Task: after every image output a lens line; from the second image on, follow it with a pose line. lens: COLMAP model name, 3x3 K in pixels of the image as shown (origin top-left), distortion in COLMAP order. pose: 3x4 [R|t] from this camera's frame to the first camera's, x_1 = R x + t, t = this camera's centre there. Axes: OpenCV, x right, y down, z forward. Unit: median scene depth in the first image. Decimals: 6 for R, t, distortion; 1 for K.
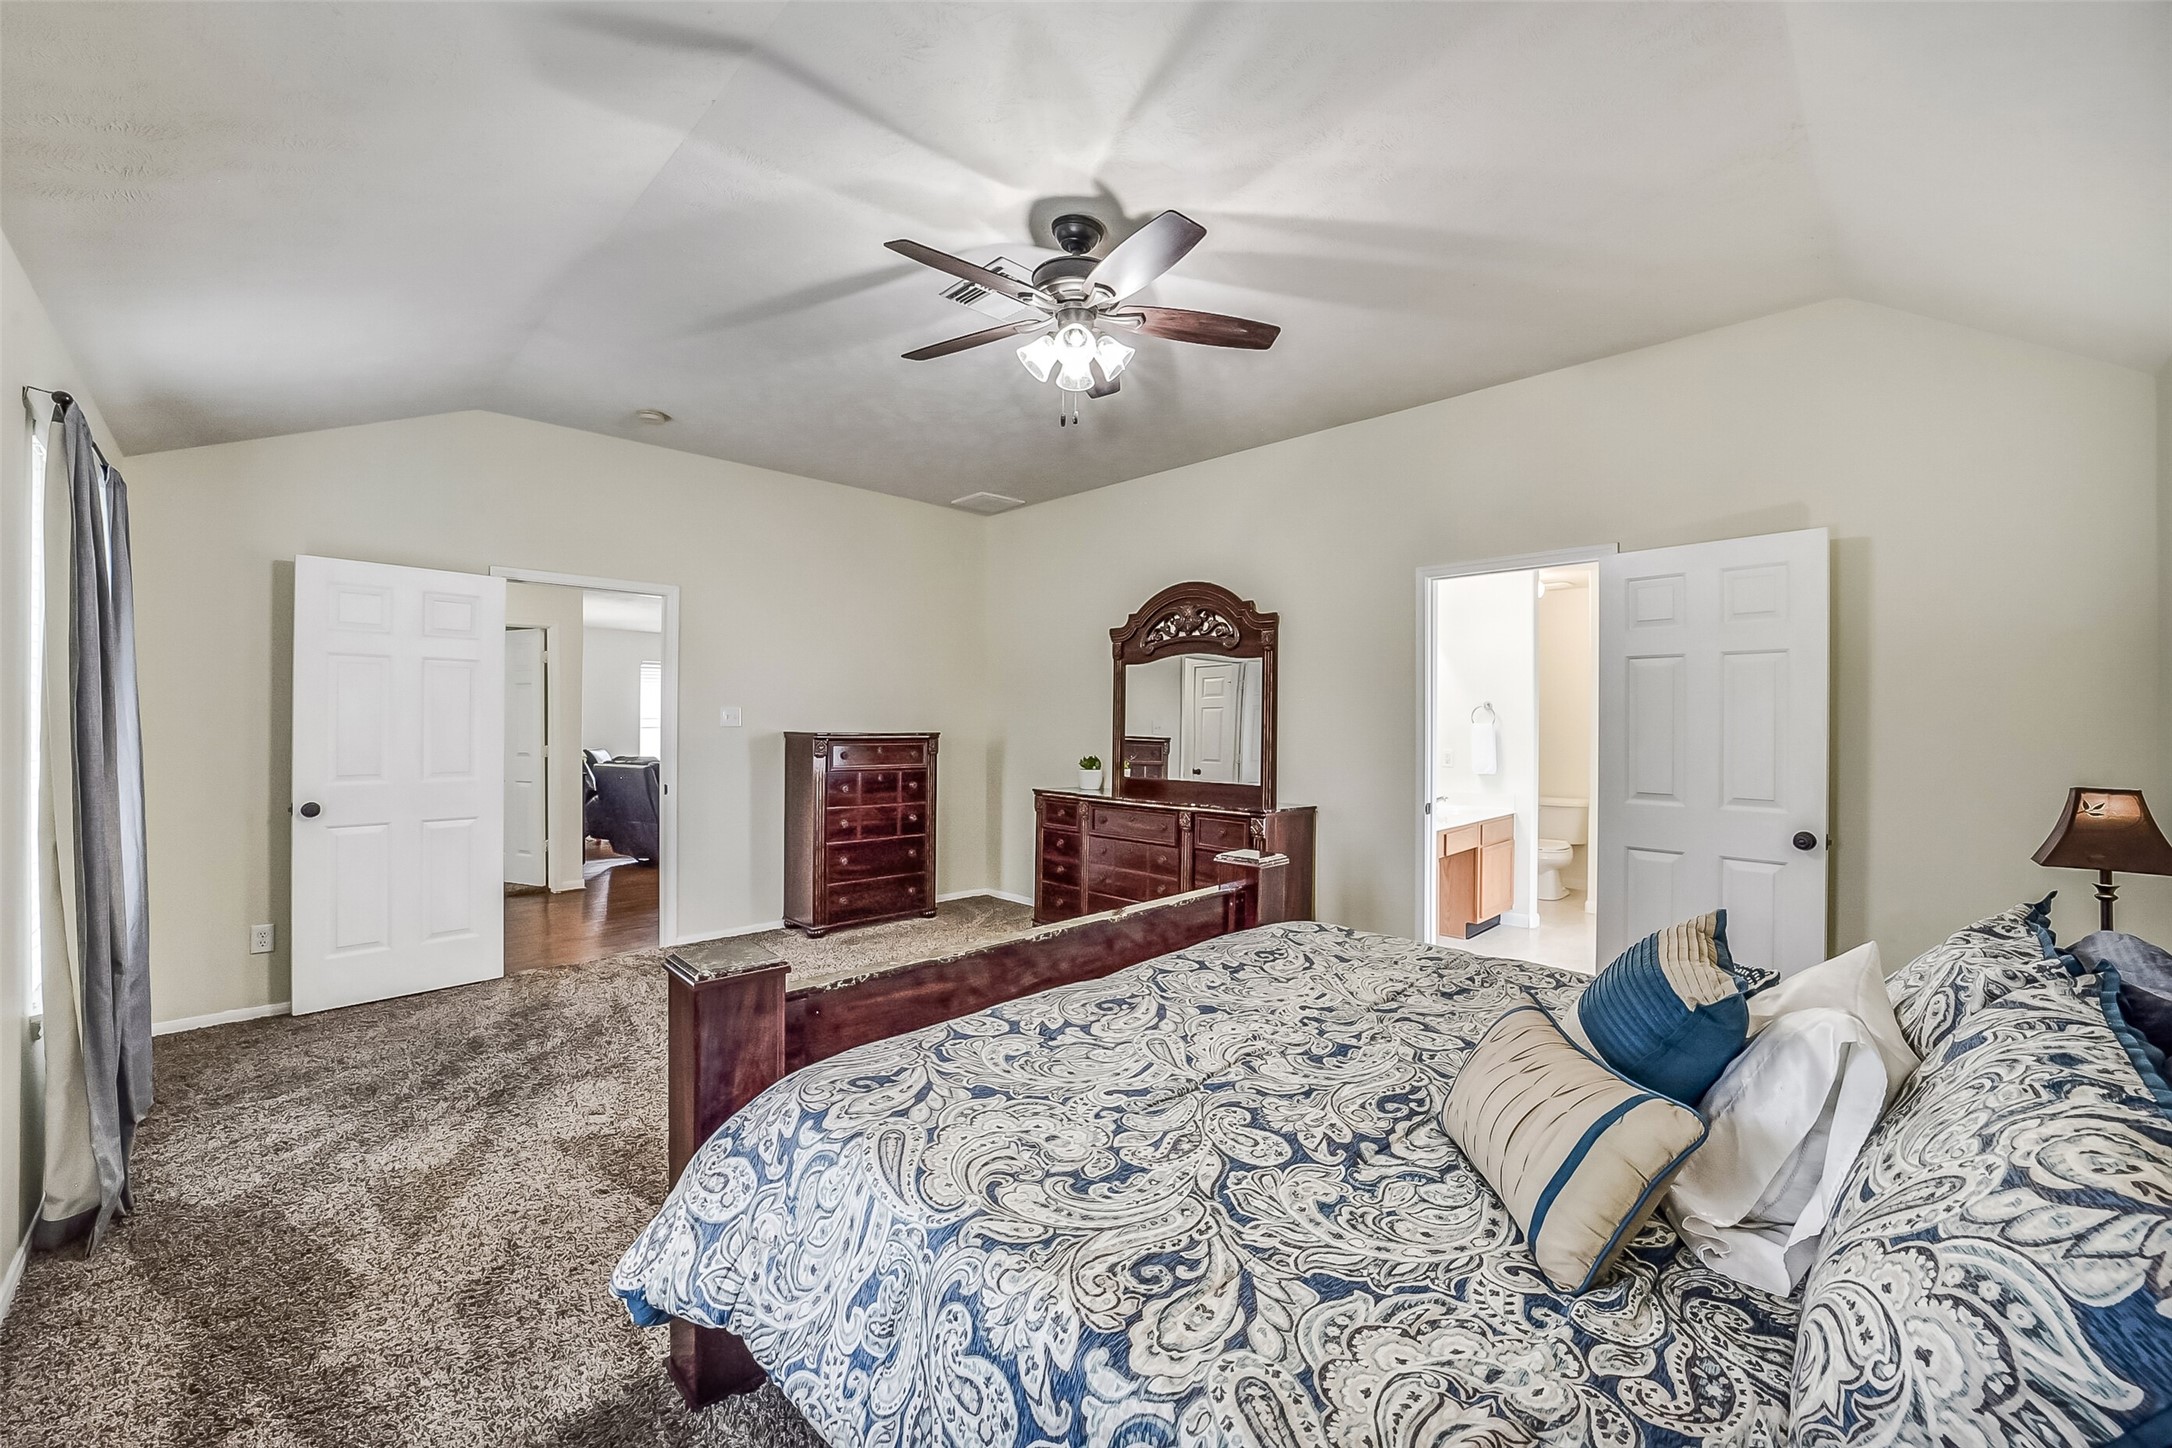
lens RADIAL K [[863.3, 0, 1093.0], [0, 863.3, 722.2], [0, 0, 1]] dist [-0.035939, 0.008389]
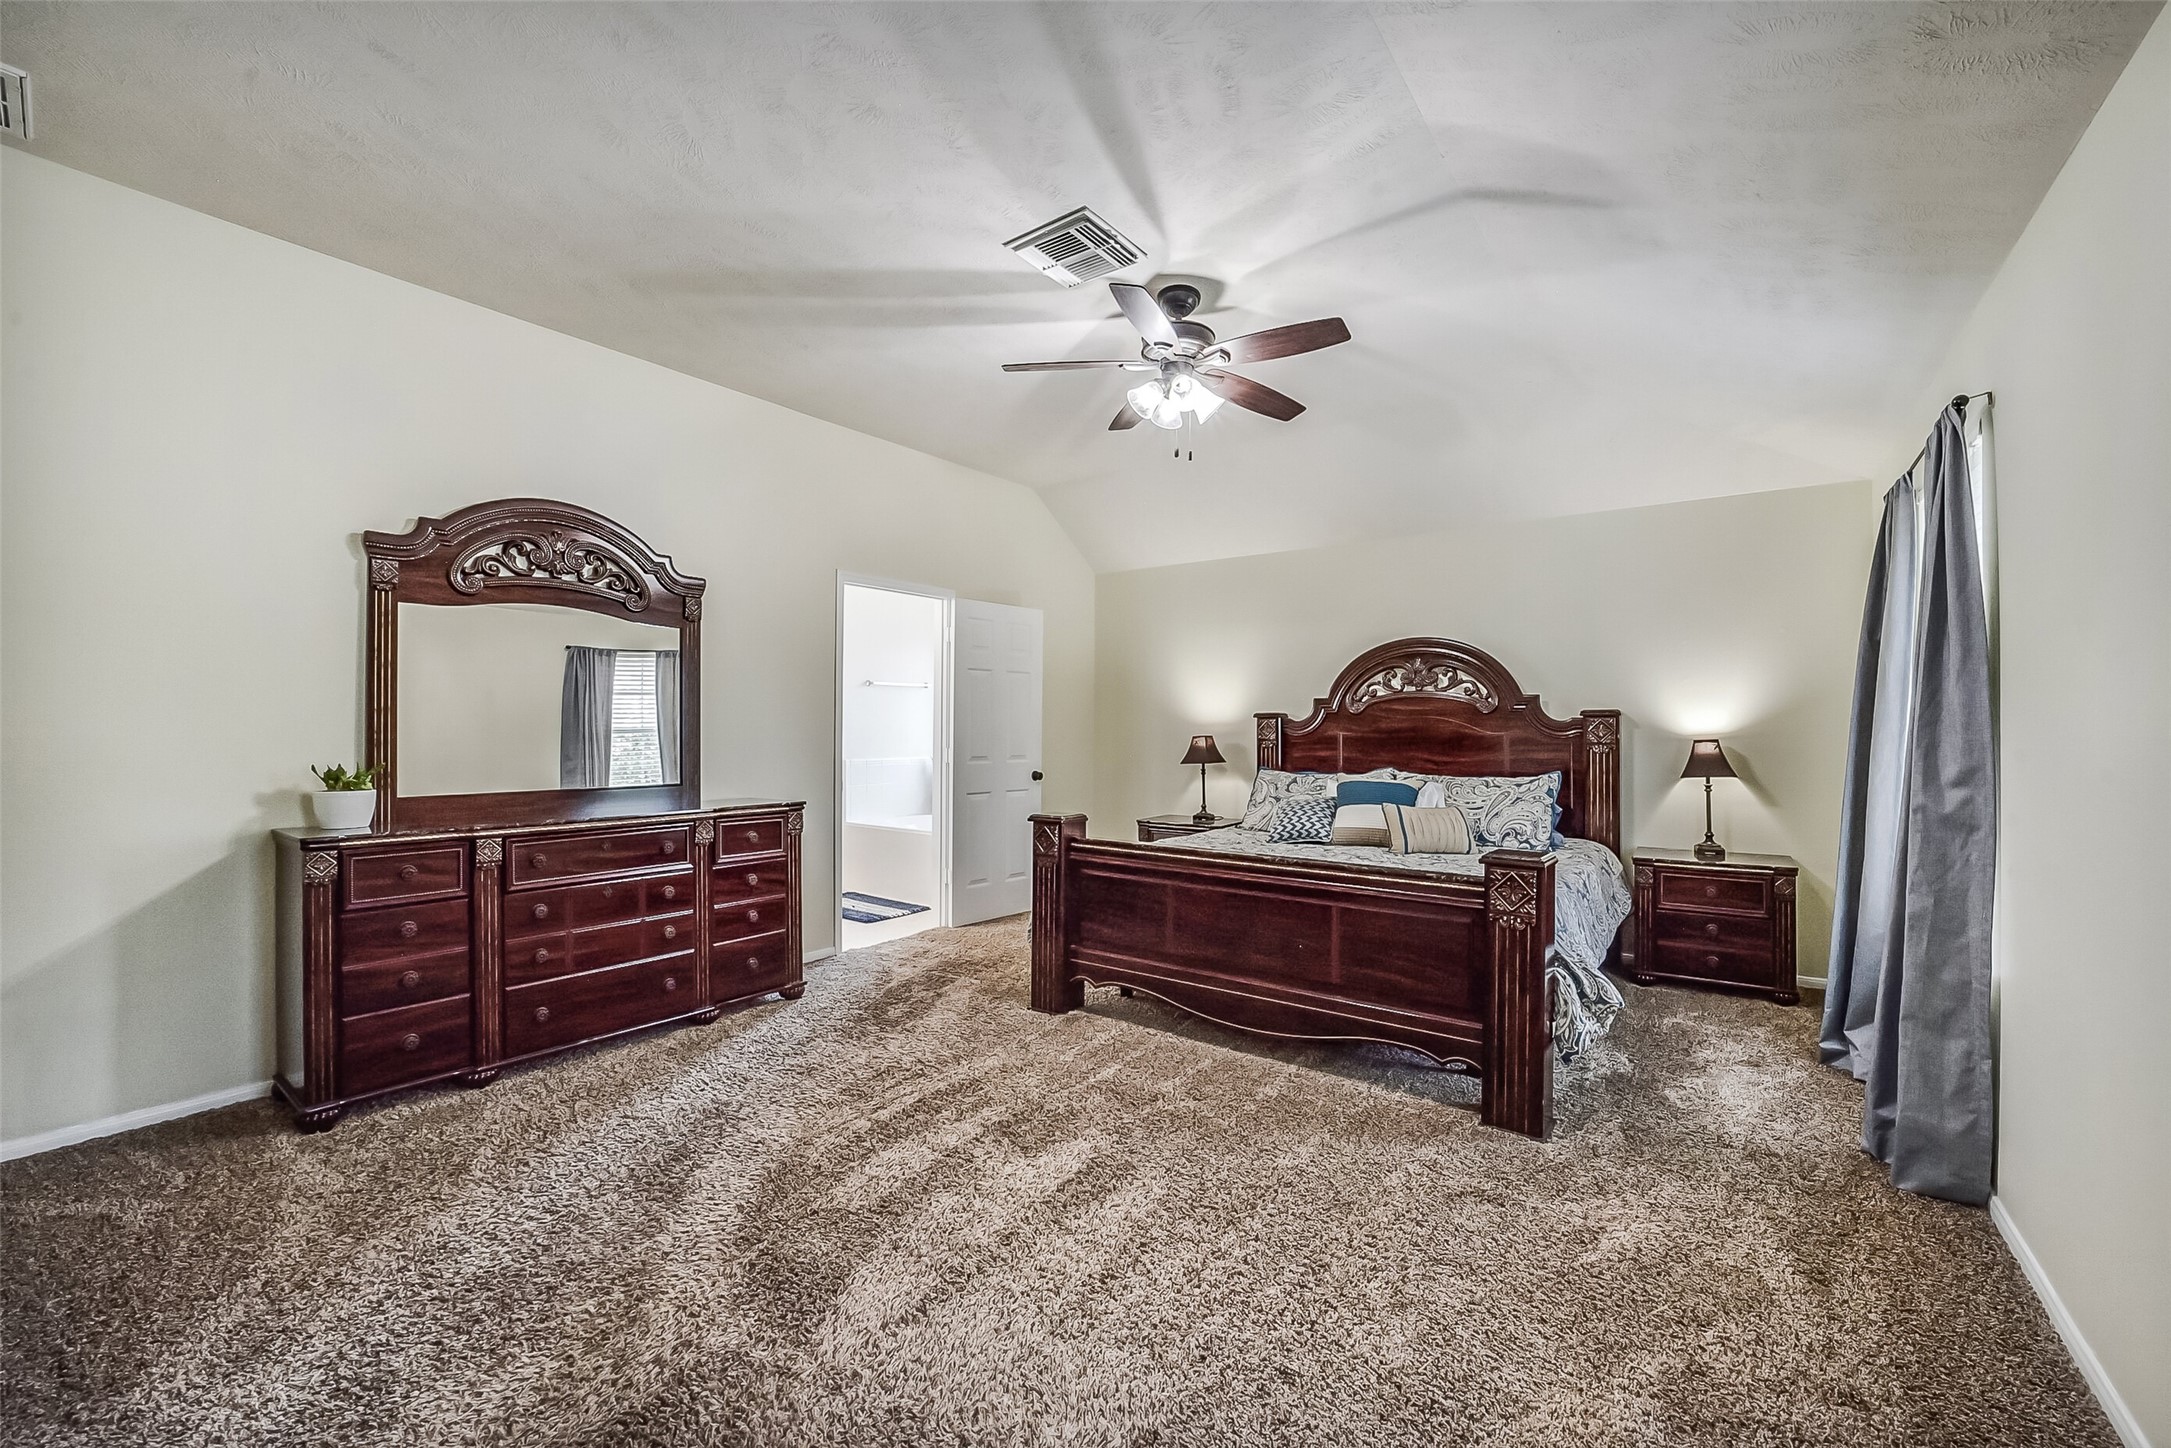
lens RADIAL K [[862.9, 0, 1092.5], [0, 862.9, 722.2], [0, 0, 1]] dist [-0.035939, 0.008389]
pose [[-0.129598, -0.006125, 0.991548, -0.760668], [-0.007967, 0.999955, 0.005135, 0.008521], [-0.991535, -0.007234, -0.129641, 0.810367]]
